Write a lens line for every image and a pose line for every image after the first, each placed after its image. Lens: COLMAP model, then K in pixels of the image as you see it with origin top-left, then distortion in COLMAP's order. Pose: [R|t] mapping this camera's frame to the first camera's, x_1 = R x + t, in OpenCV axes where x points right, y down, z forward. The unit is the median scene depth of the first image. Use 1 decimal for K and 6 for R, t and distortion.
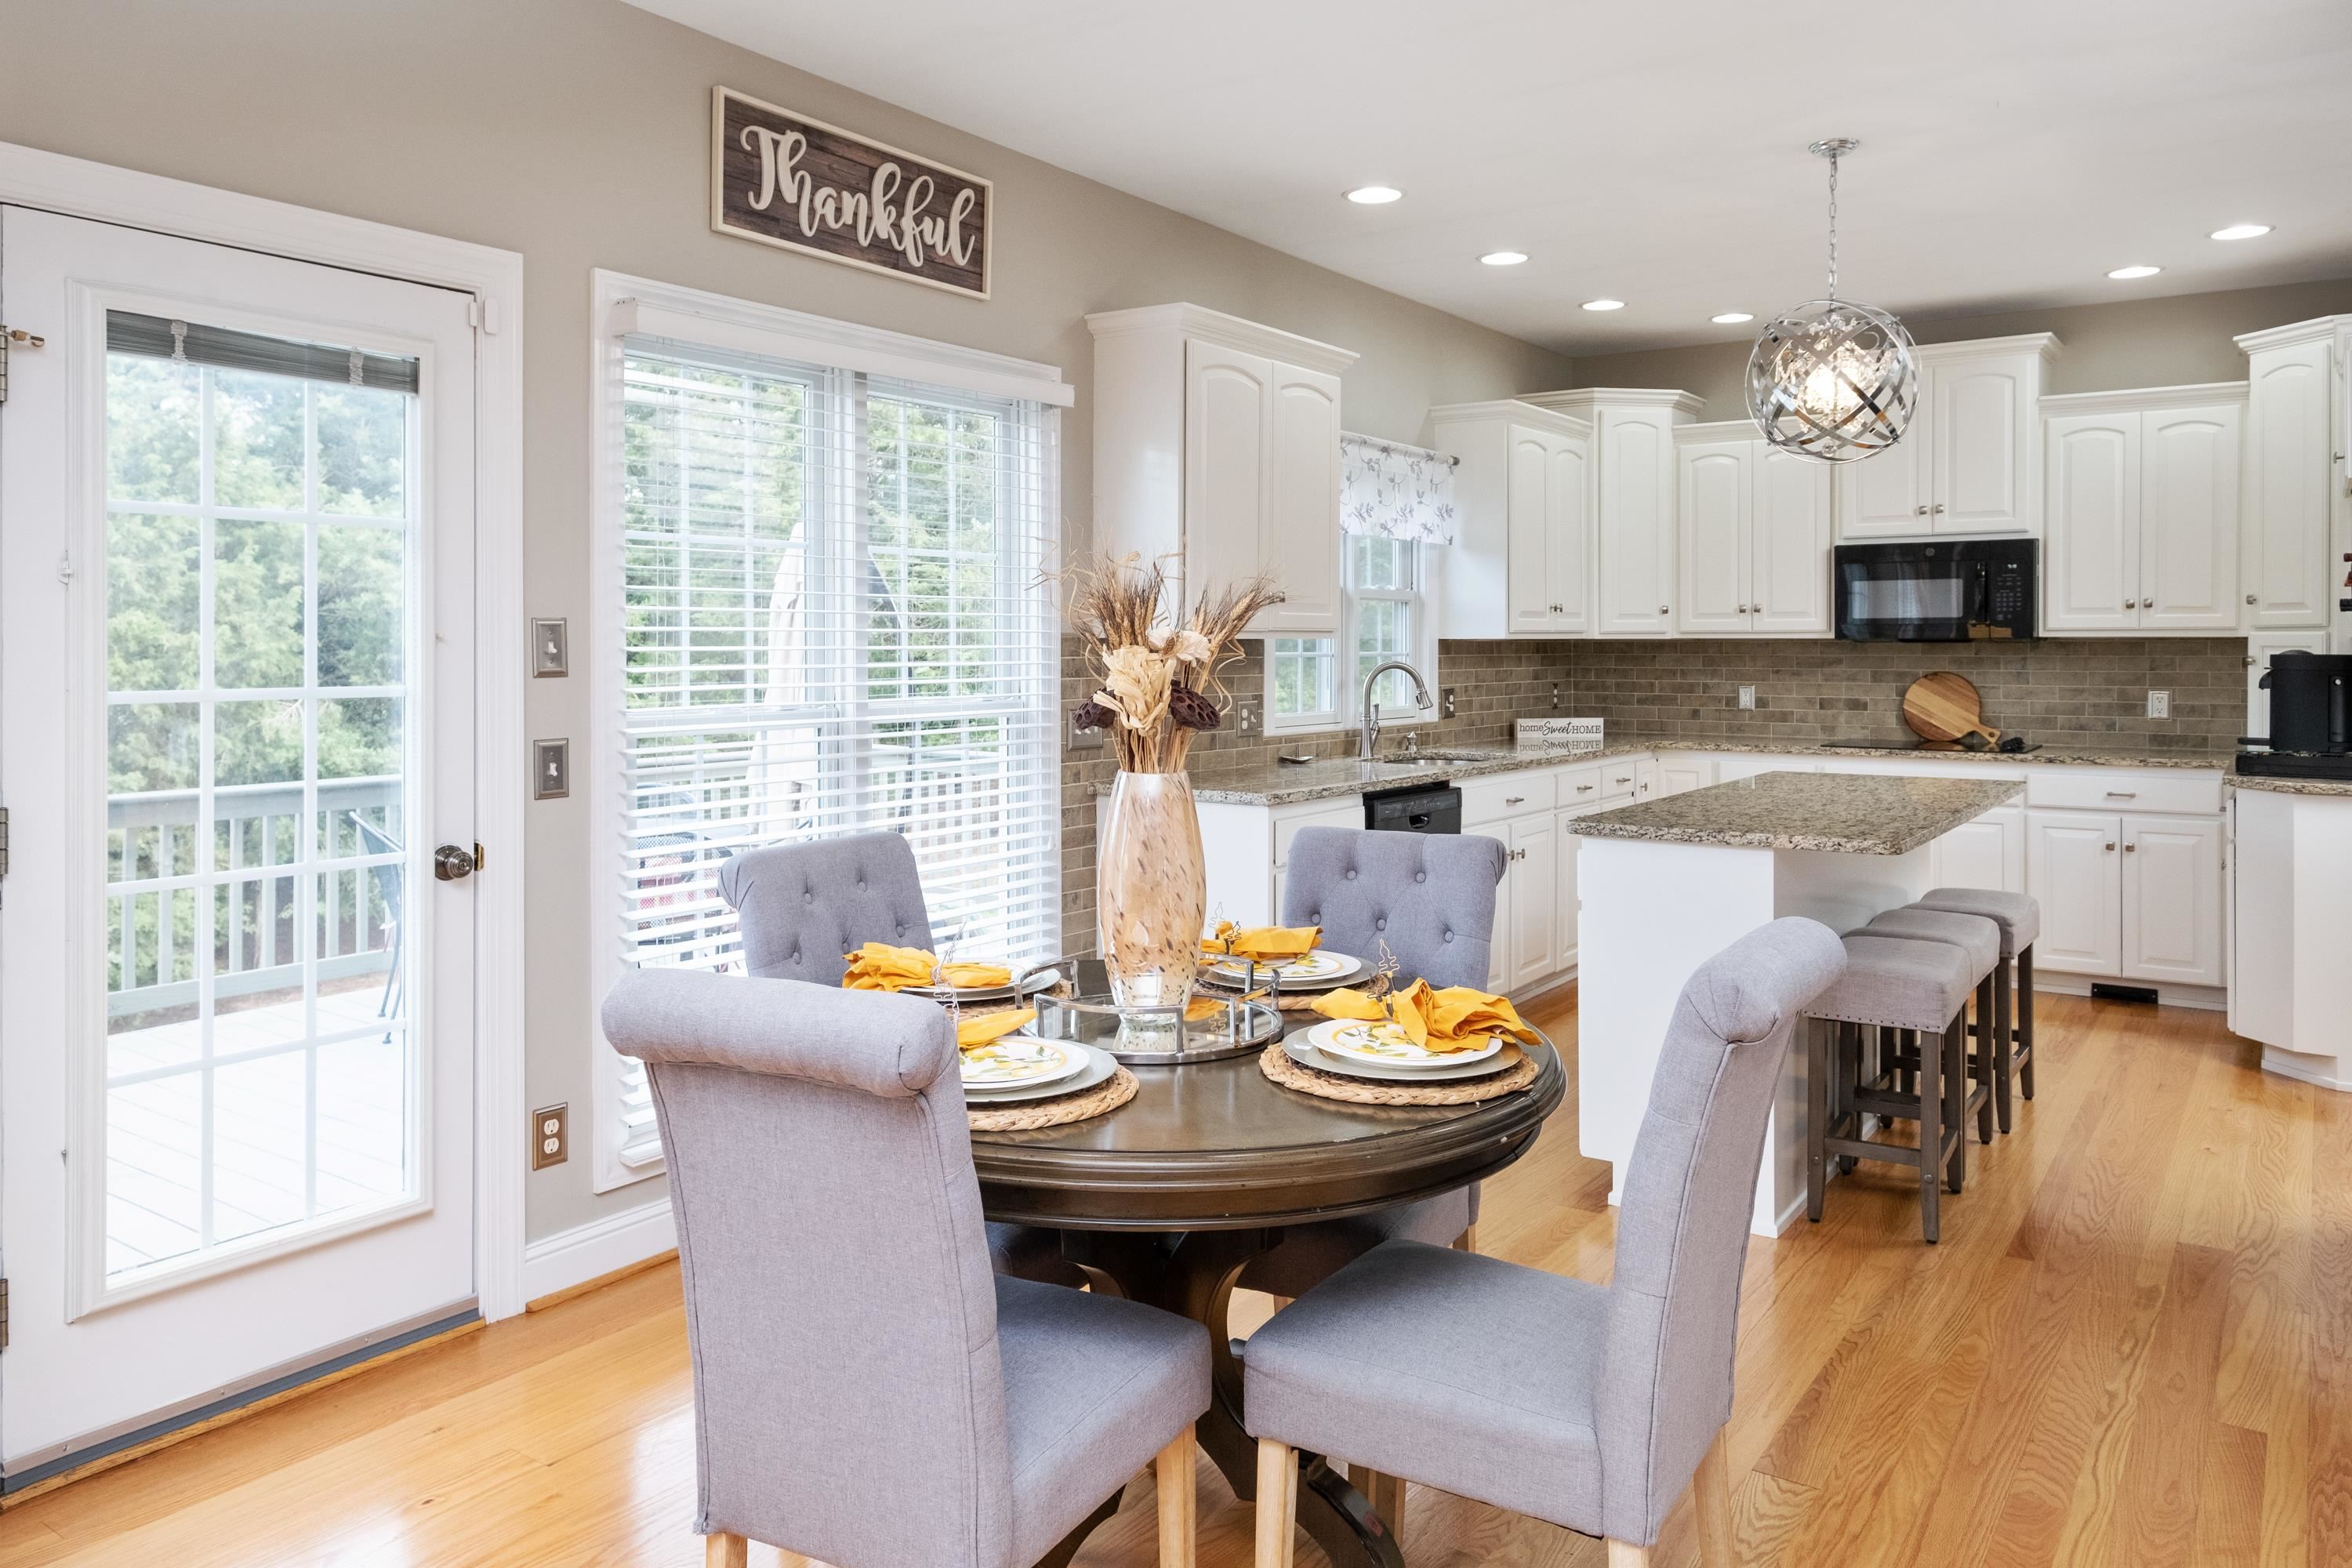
lens RADIAL K [[1637.9, 0, 1206.5], [0, 1637.9, 650.4], [0, 0, 1]] dist [0.029162, 0.000107]
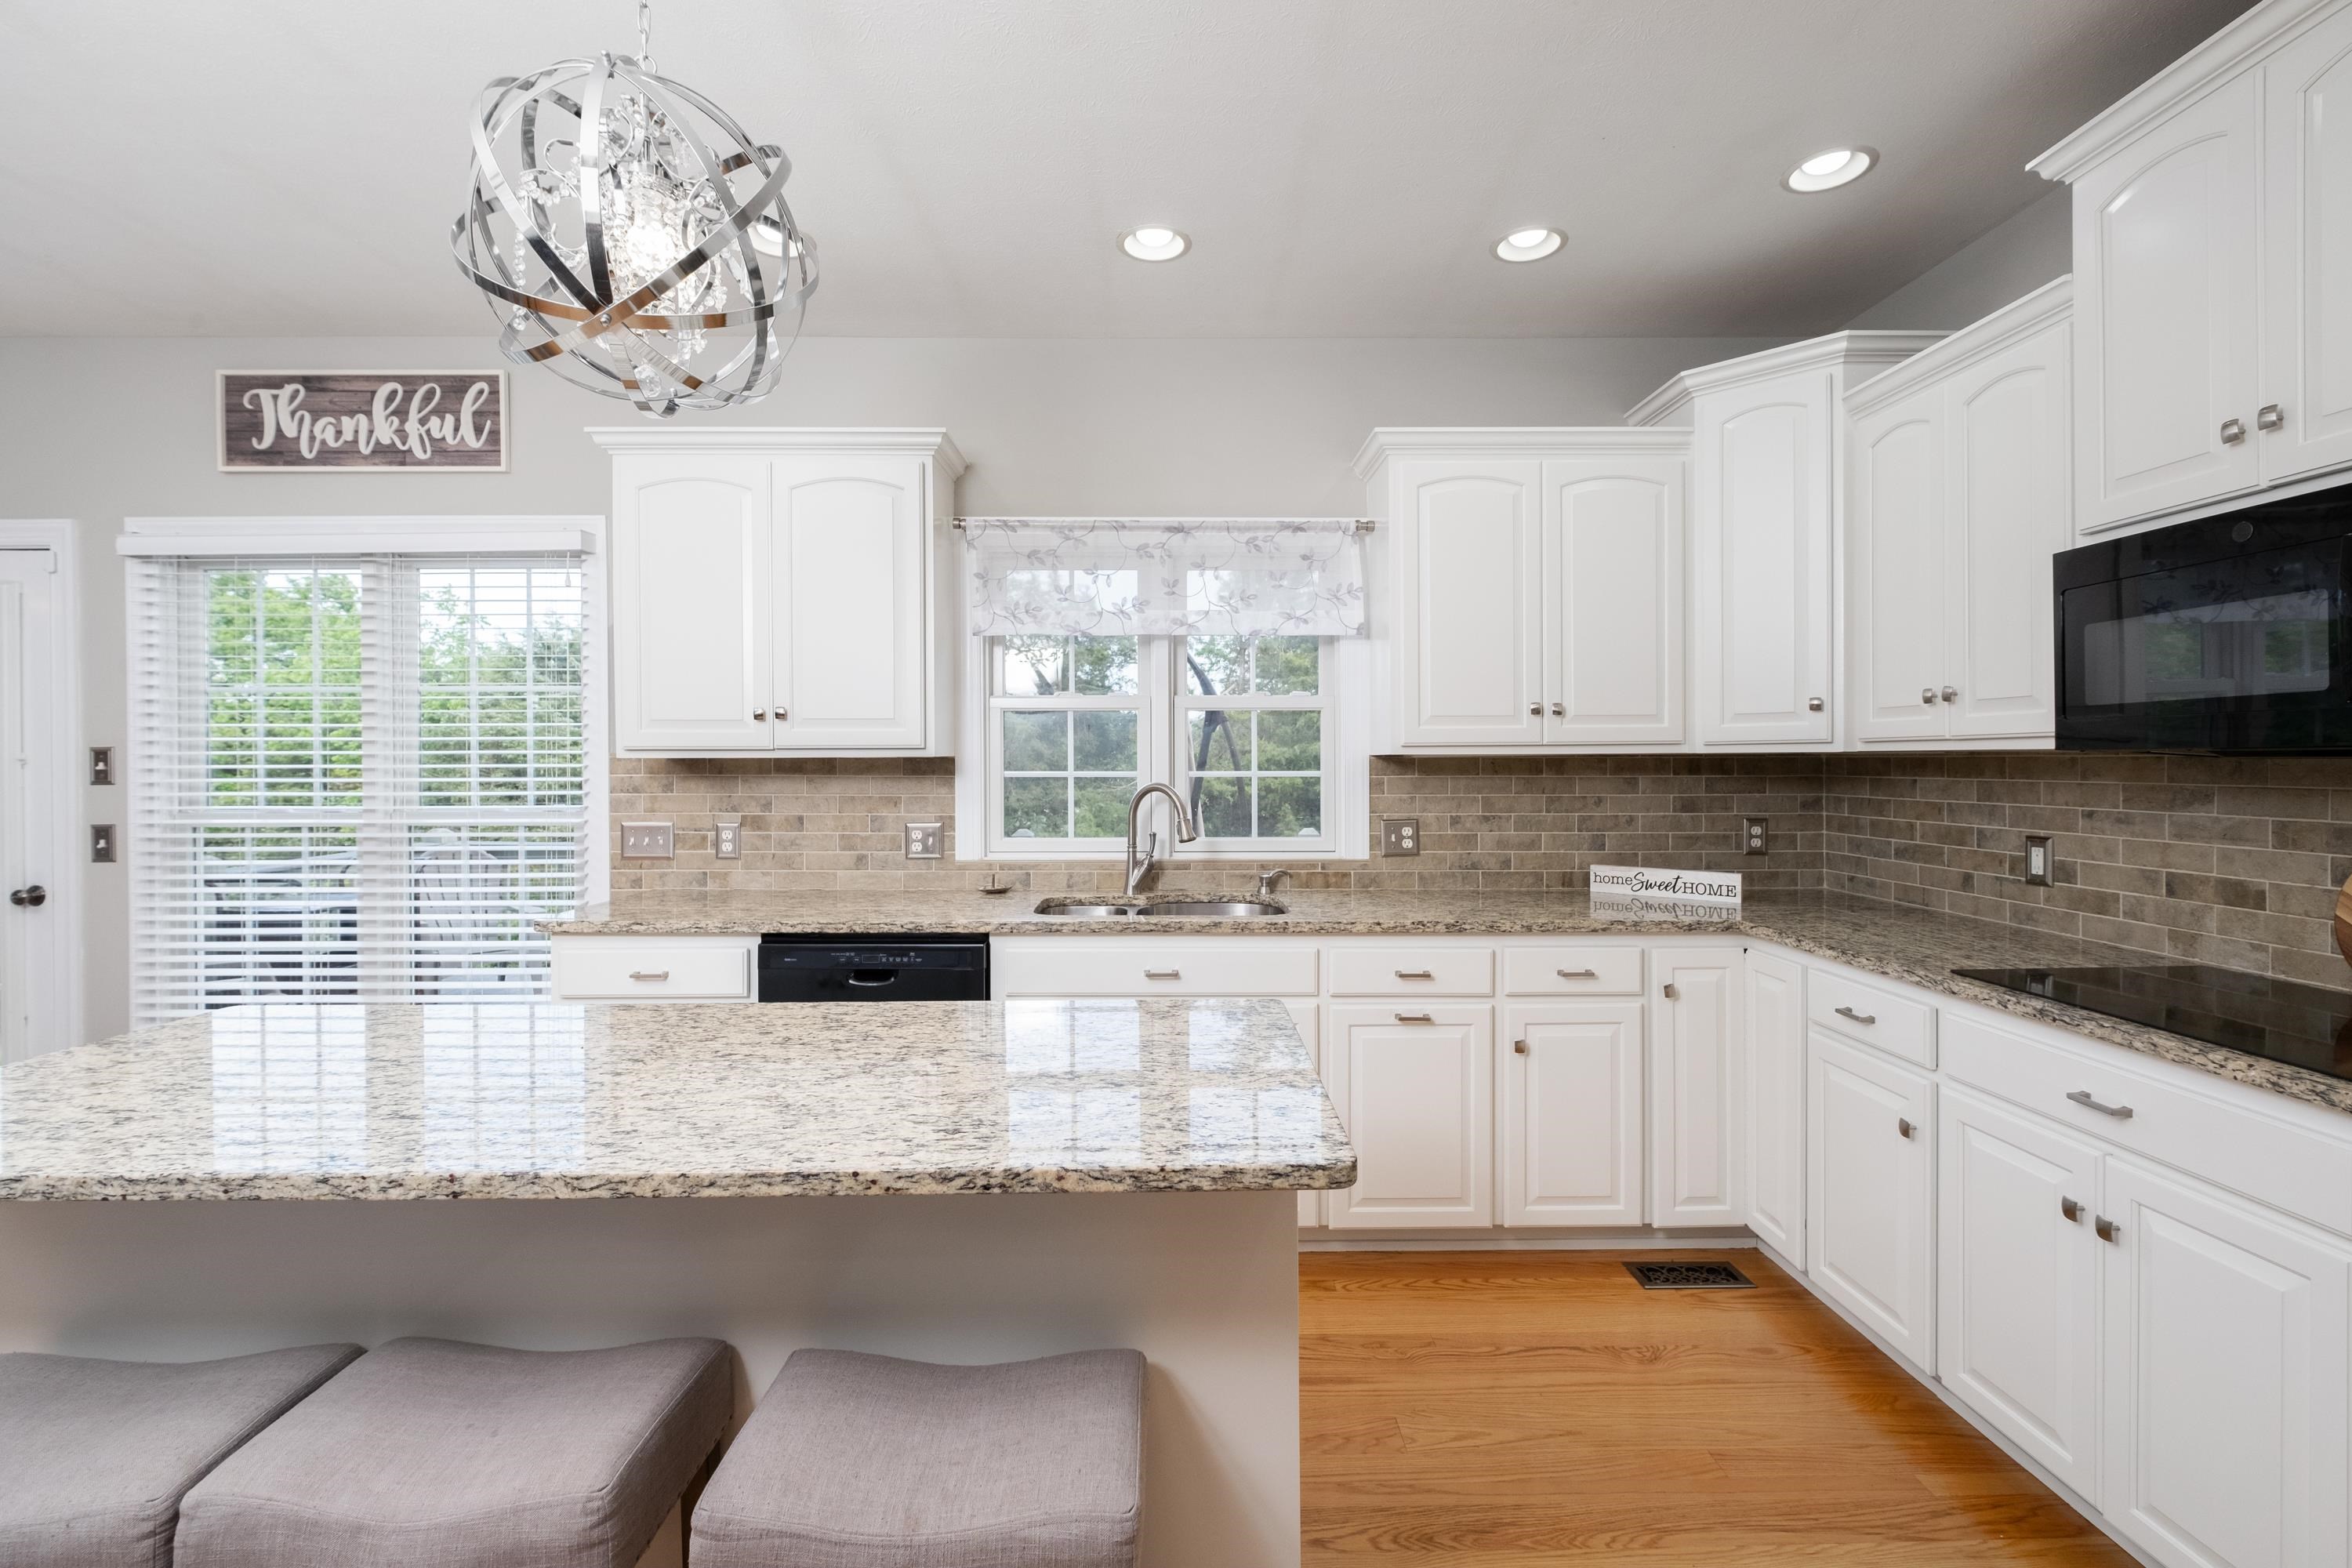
lens RADIAL K [[1024.7, 0, 1187.0], [0, 1024.7, 778.8], [0, 0, 1]] dist [0.001648, -0.002995]
pose [[0.570169, 0.014004, -0.821408, 0.512346], [-0.001635, 0.999872, 0.015912, -0.003342], [0.821526, -0.007730, 0.570118, 0.666151]]
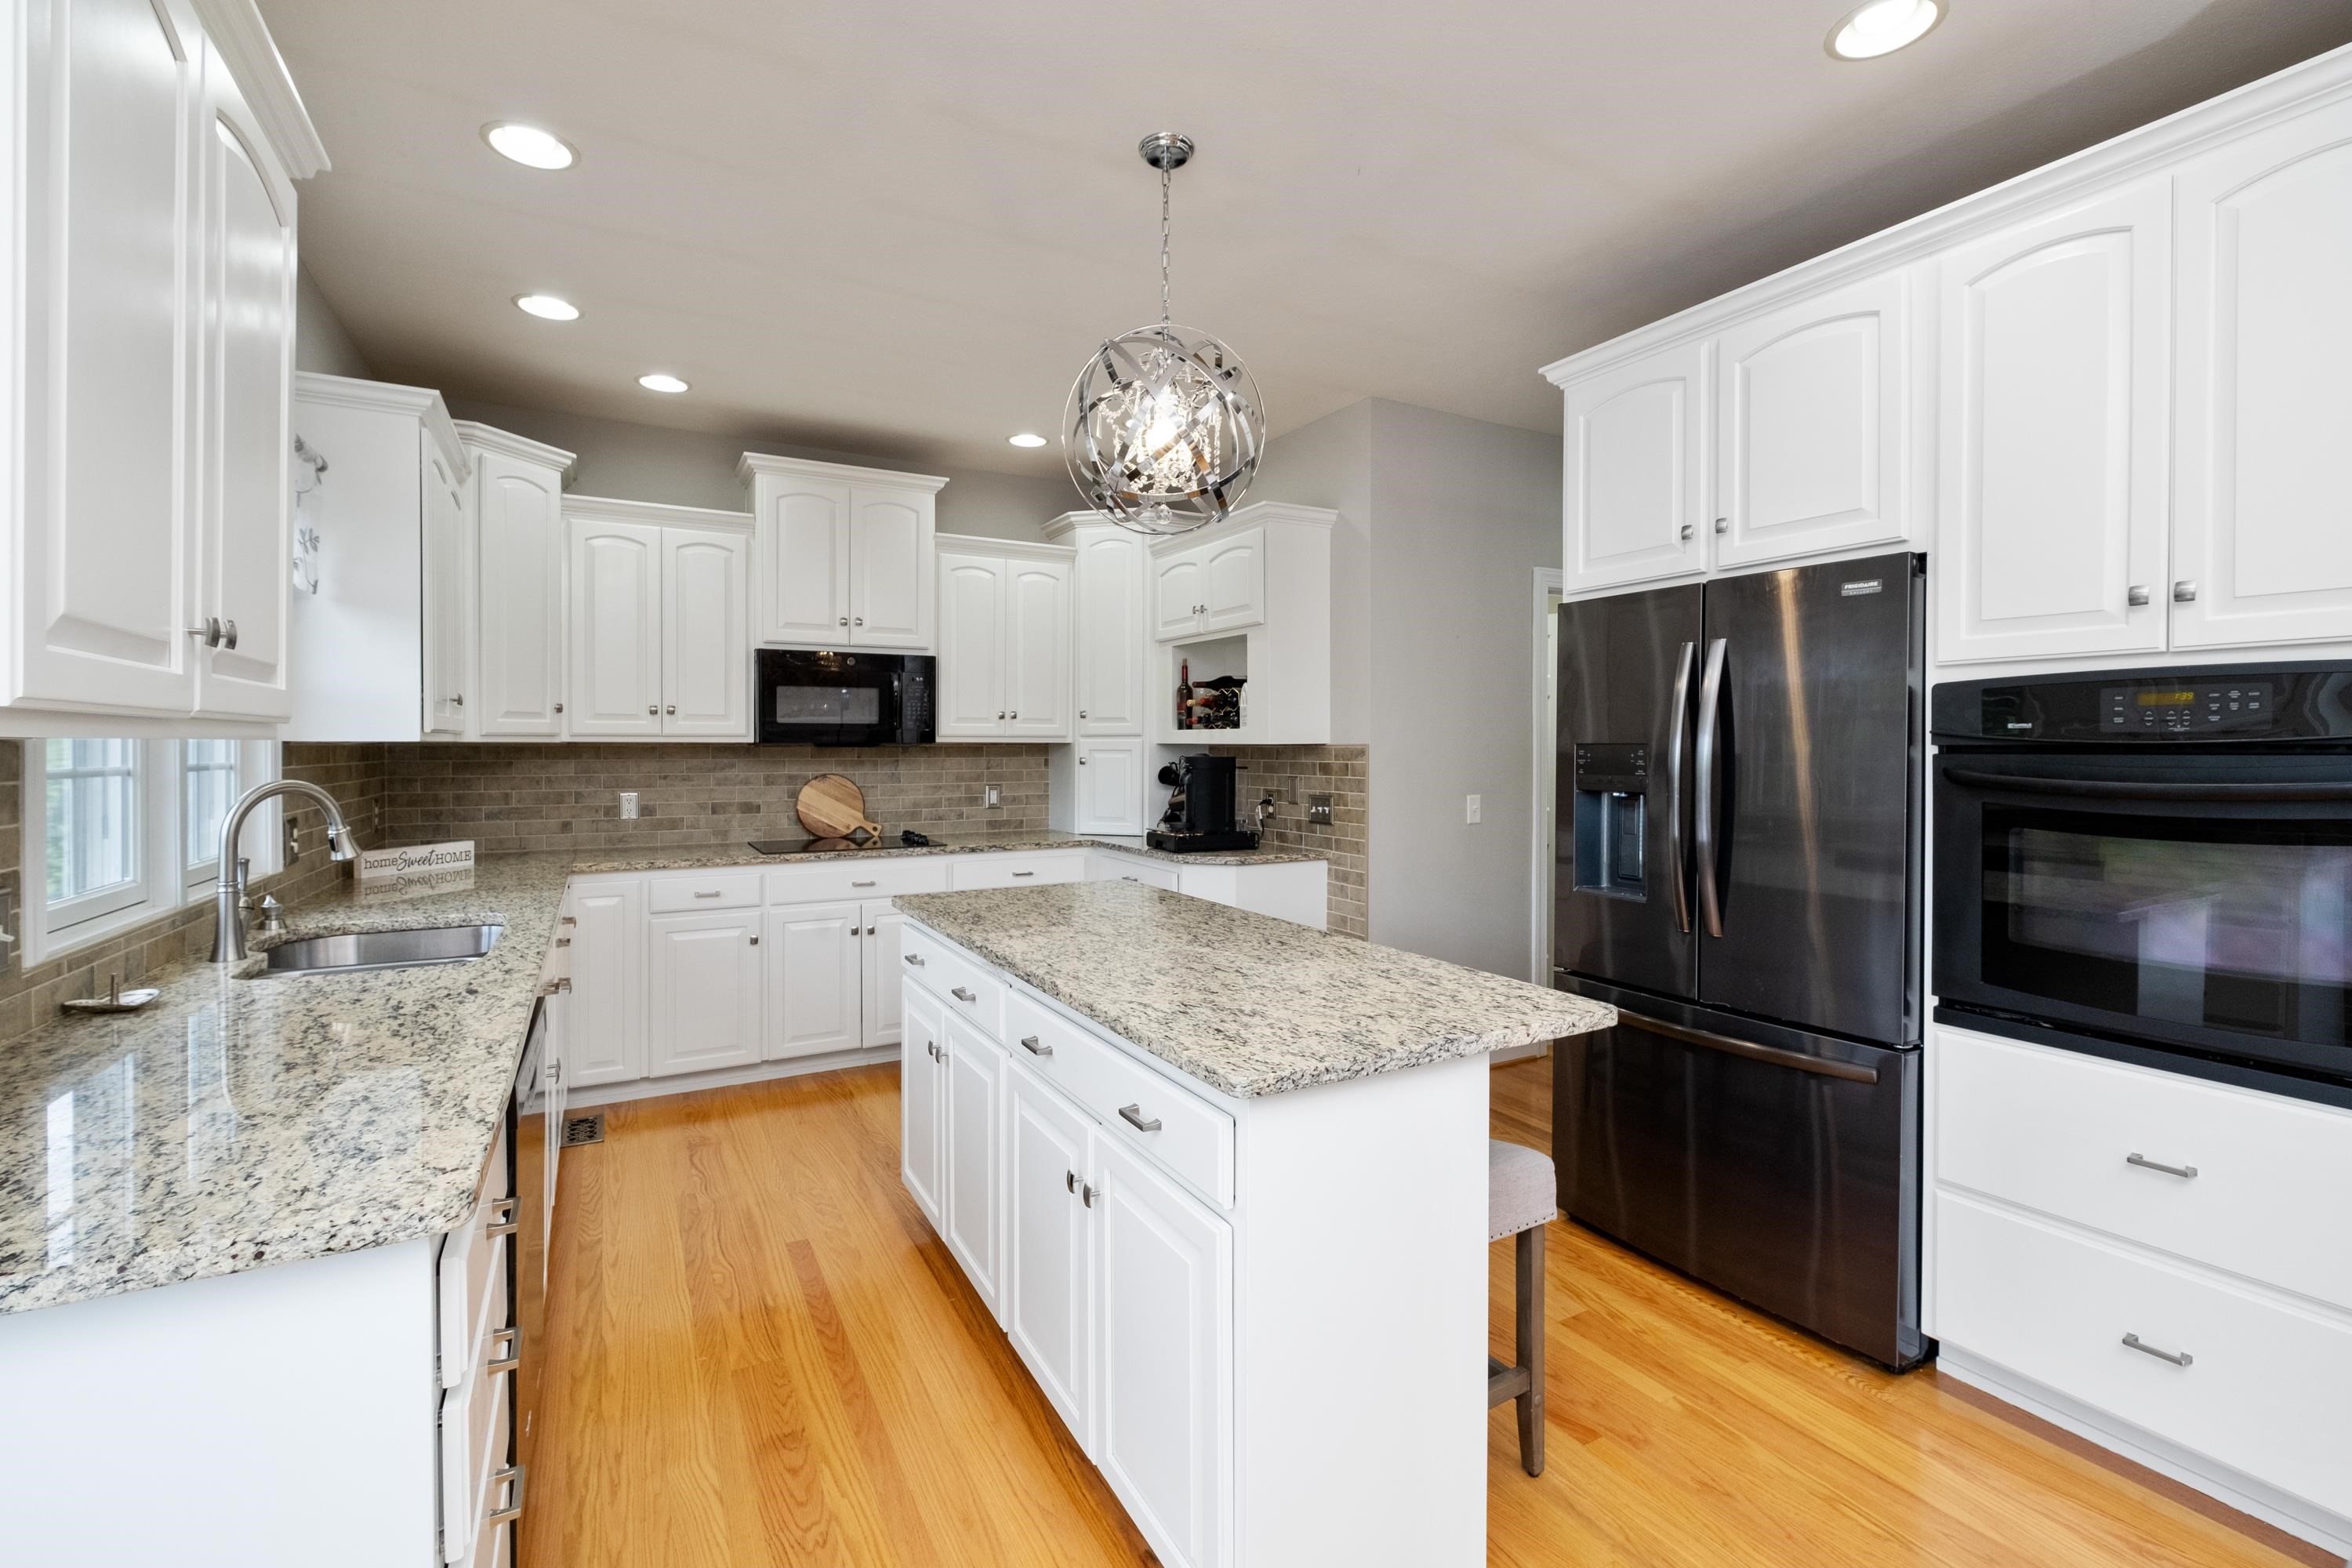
lens RADIAL K [[1024.7, 0, 1183.6], [0, 1024.7, 762.5], [0, 0, 1]] dist [0.001648, -0.002995]
pose [[0.449196, -0.012908, 0.893340, -0.056095], [0.002653, 0.999910, 0.013113, -0.002939], [-0.893429, -0.003520, 0.449190, 0.528854]]
